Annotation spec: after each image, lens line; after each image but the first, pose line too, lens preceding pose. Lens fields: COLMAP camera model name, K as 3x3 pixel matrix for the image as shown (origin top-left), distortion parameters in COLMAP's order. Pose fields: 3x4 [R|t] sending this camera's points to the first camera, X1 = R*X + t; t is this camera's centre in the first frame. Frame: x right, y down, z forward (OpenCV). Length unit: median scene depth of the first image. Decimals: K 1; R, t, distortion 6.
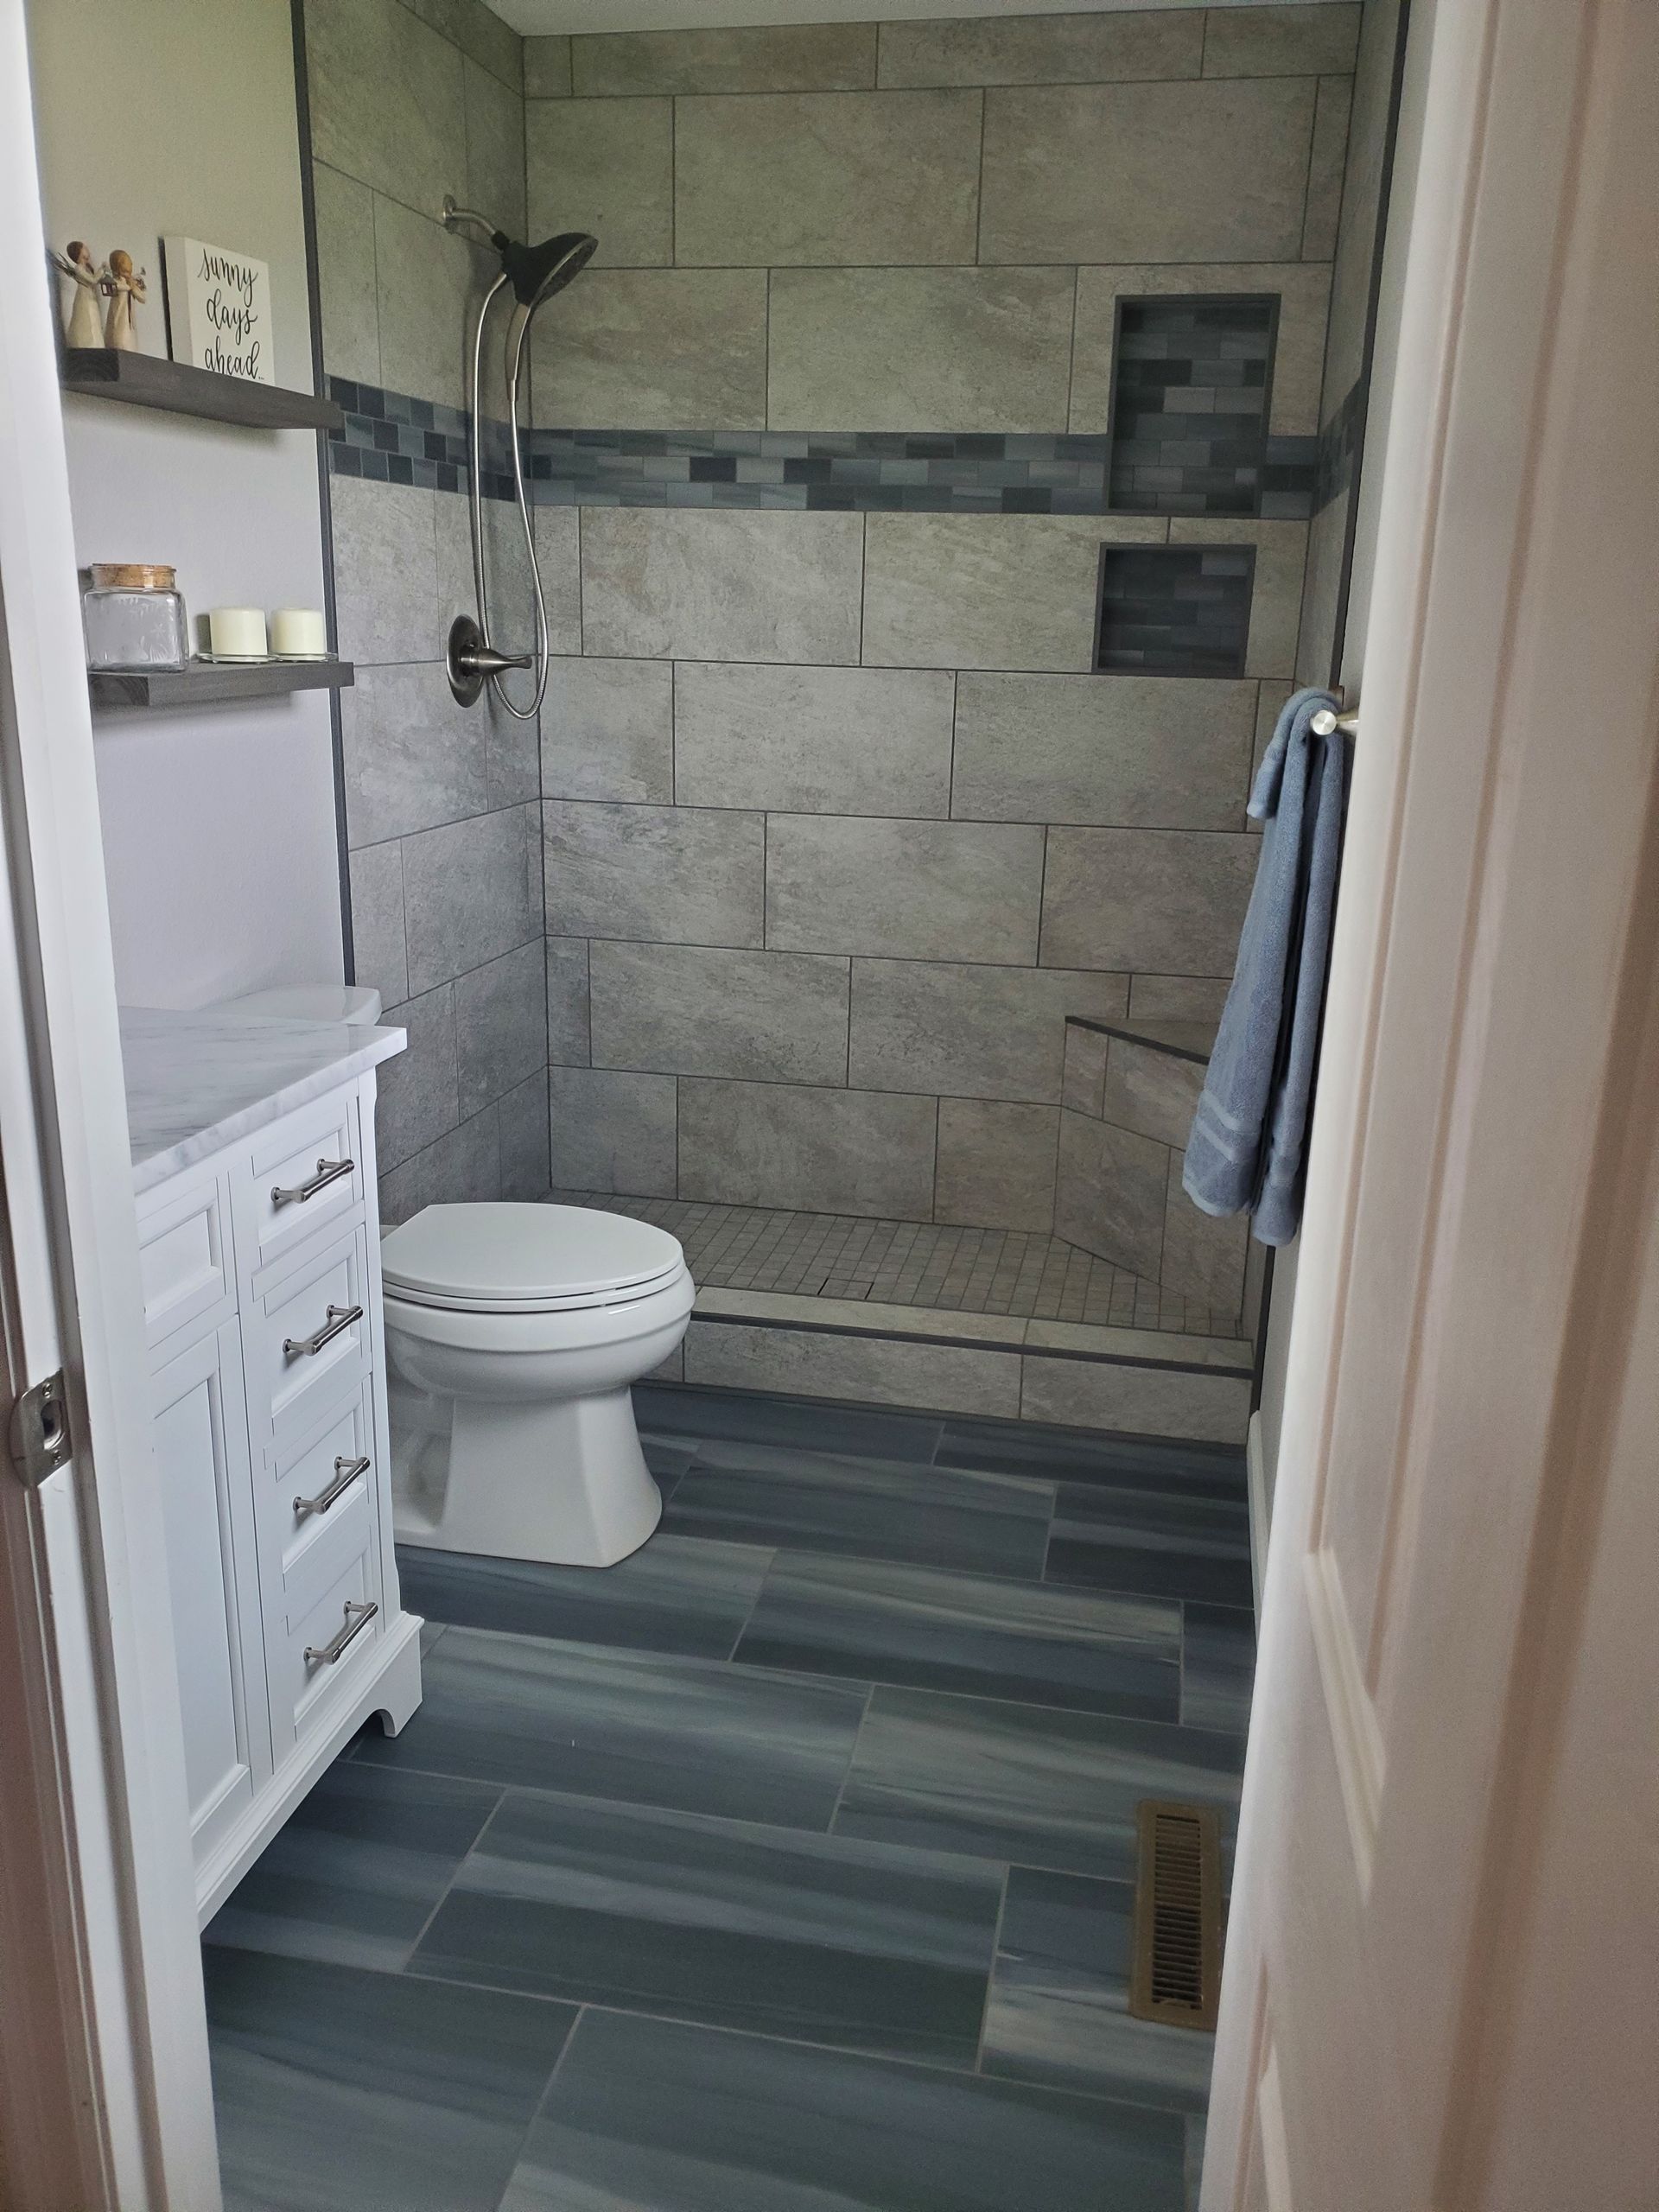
lens RADIAL K [[1747.0, 0, 833.7], [0, 1747.0, 1107.1], [0, 0, 1]] dist [0.059183, -0.048150]
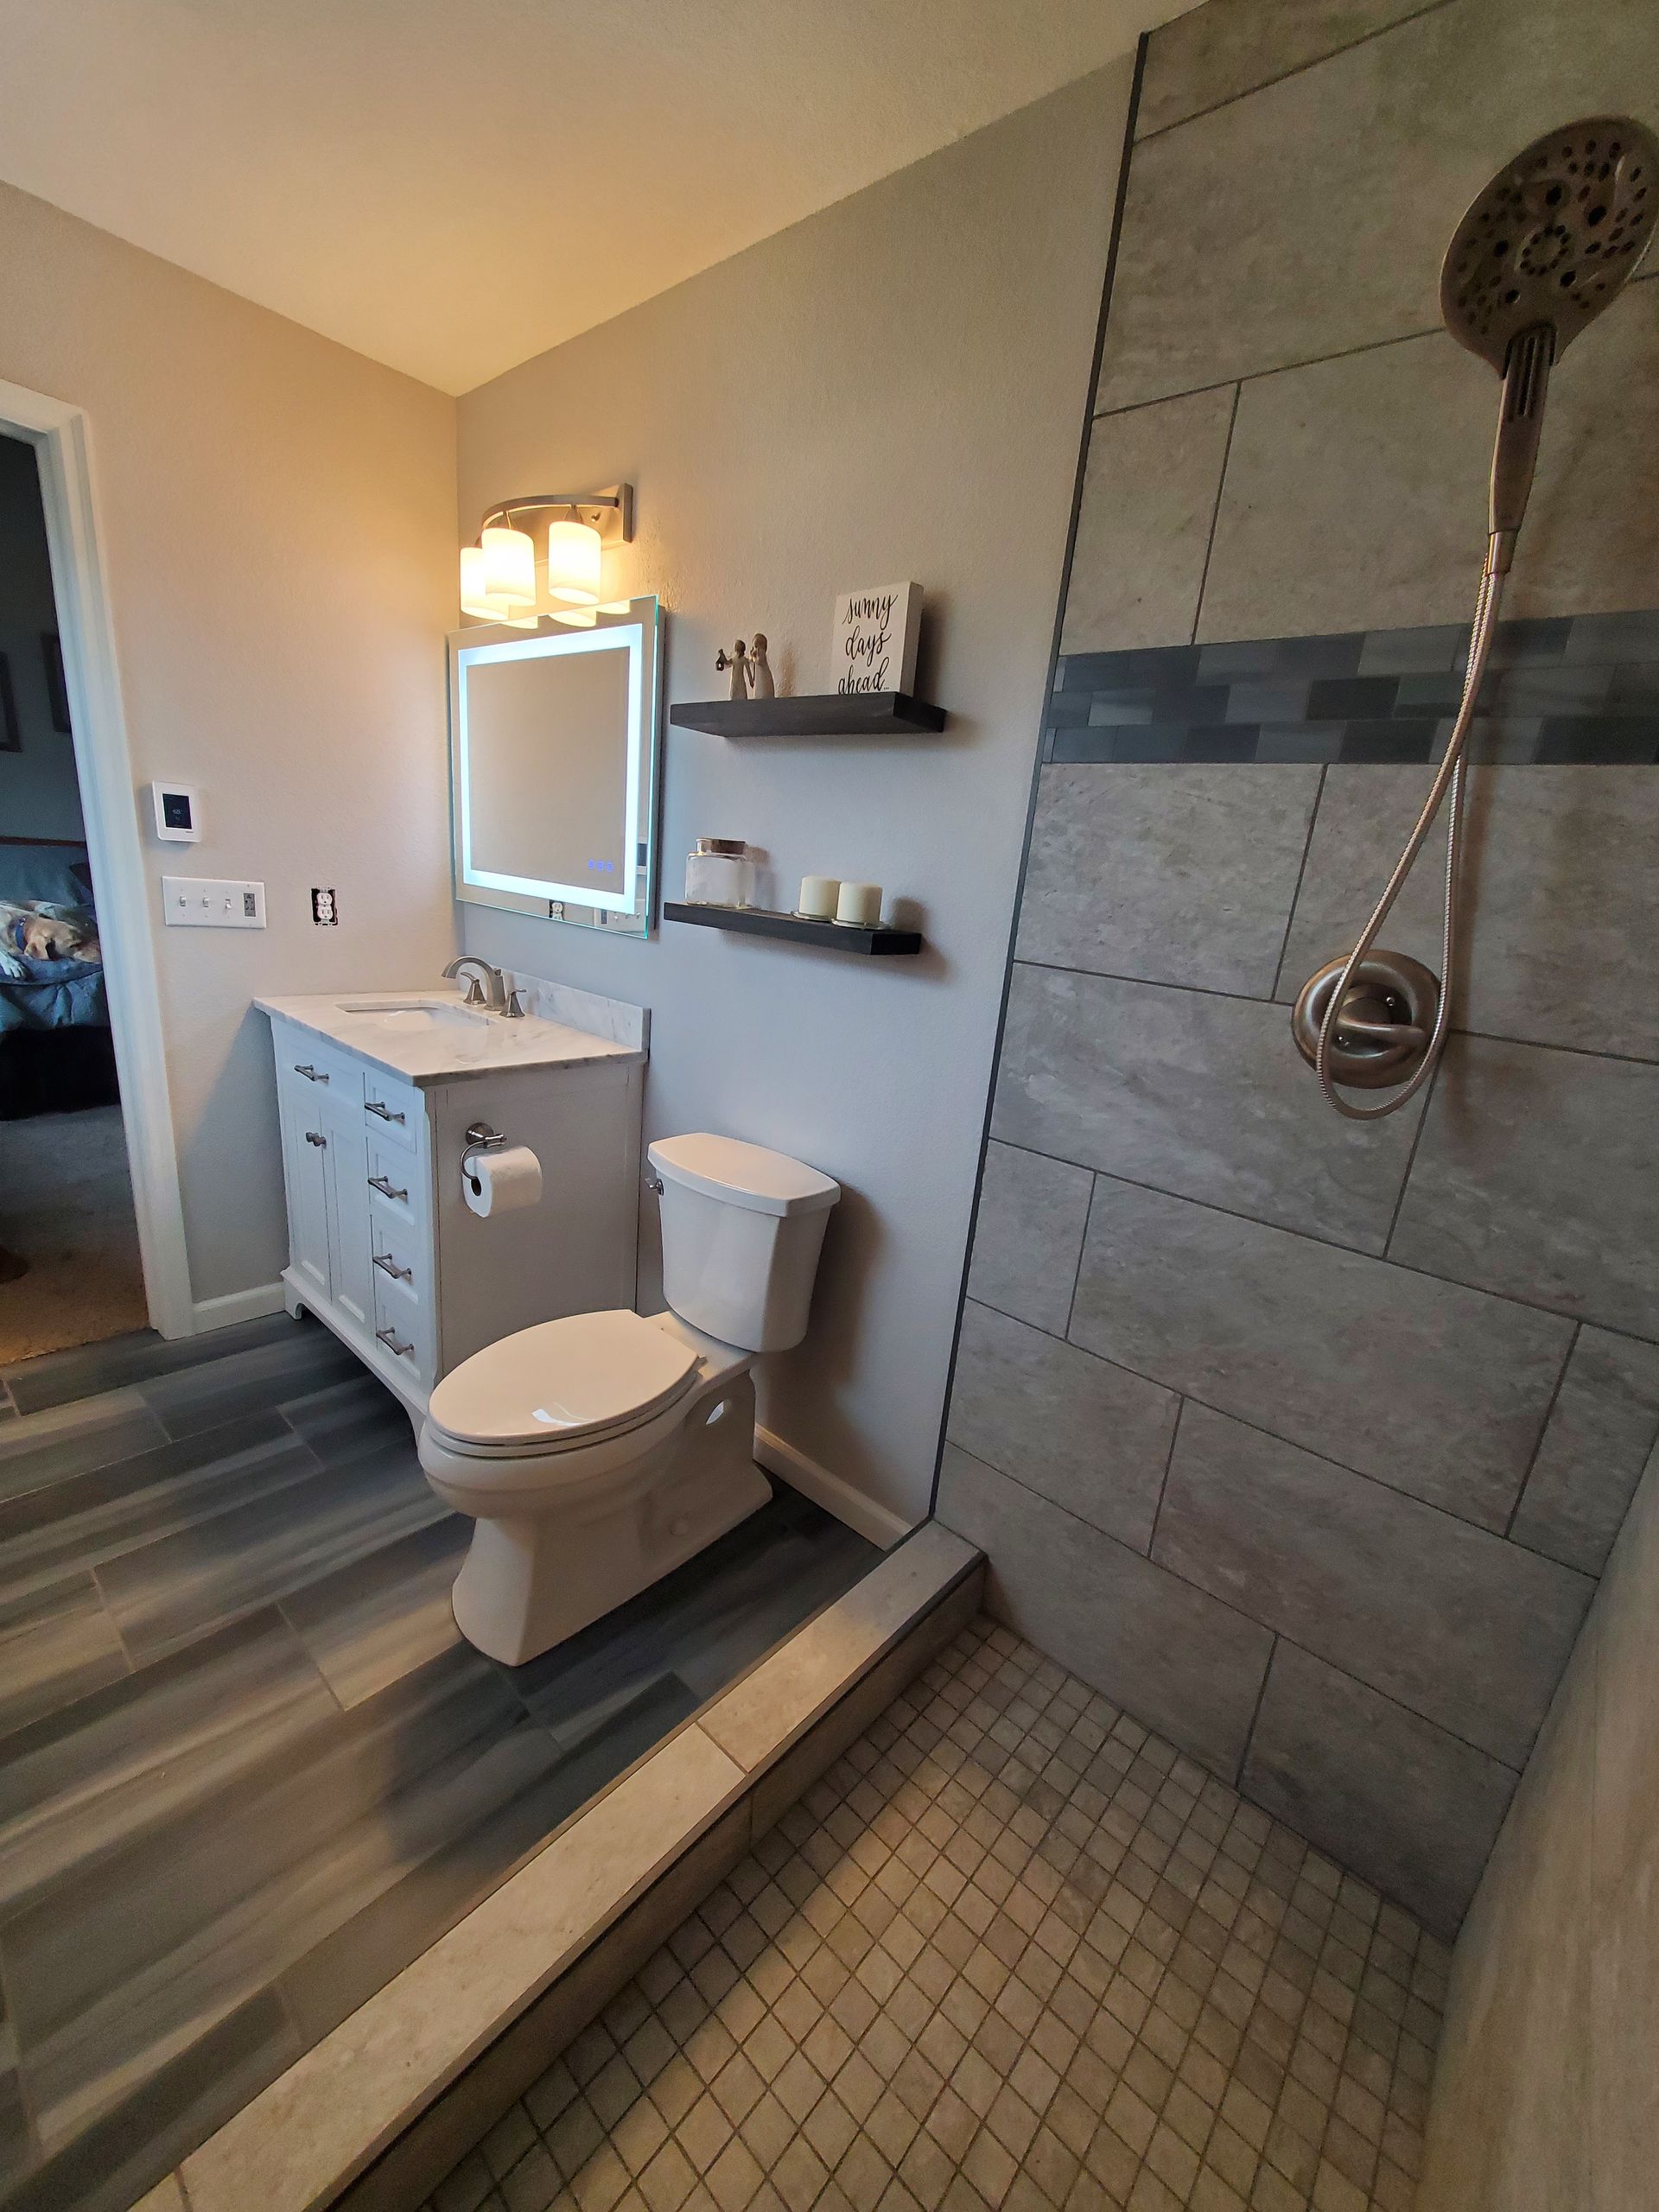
lens RADIAL K [[856.6, 0, 849.4], [0, 856.6, 1114.3], [0, 0, 1]] dist [0.009094, -0.000436]
pose [[-0.474242, 0.169237, -0.863975, 0.211860], [-0.348372, 0.865179, 0.360696, -0.350407], [0.808537, 0.472042, -0.351347, 1.256543]]
